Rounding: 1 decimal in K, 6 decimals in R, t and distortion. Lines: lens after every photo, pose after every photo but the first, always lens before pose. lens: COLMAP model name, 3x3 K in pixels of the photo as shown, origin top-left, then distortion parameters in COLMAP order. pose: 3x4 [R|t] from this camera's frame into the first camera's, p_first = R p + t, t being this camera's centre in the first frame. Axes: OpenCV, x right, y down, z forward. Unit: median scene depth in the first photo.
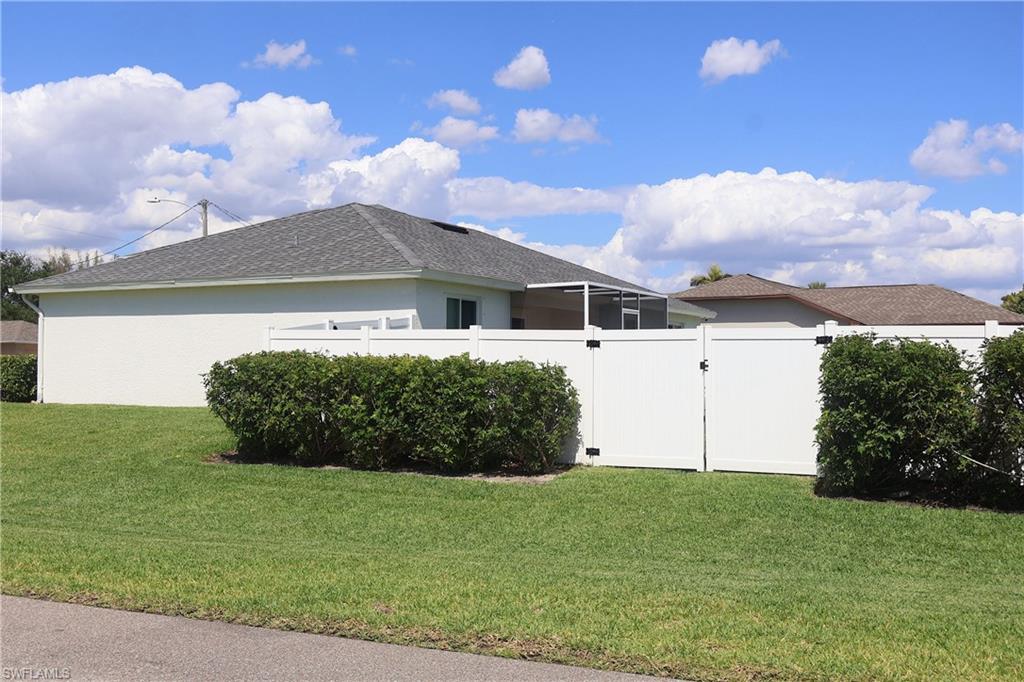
lens RADIAL K [[1194.9, 0, 512.0], [0, 1194.9, 341.0], [0, 0, 1]] dist [-0.008148, -0.021417]
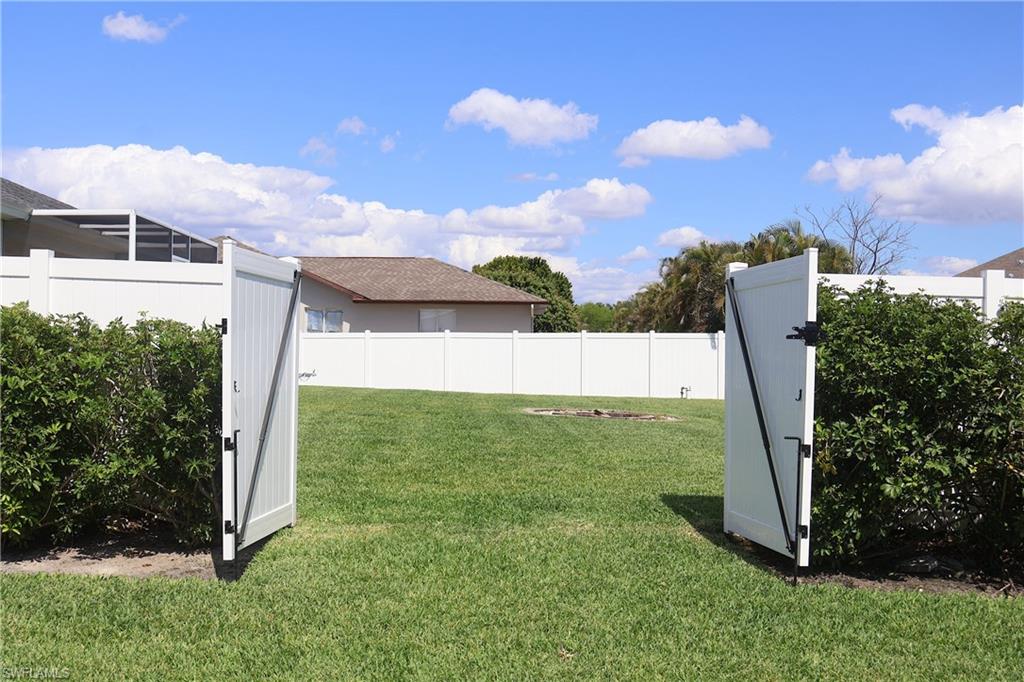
lens RADIAL K [[1194.9, 0, 512.0], [0, 1194.9, 341.0], [0, 0, 1]] dist [-0.008148, -0.021417]
pose [[0.884422, 0.015956, 0.466415, -0.099259], [-0.024330, 0.999633, 0.011937, 0.016297], [-0.466053, -0.021905, 0.884486, 0.502518]]
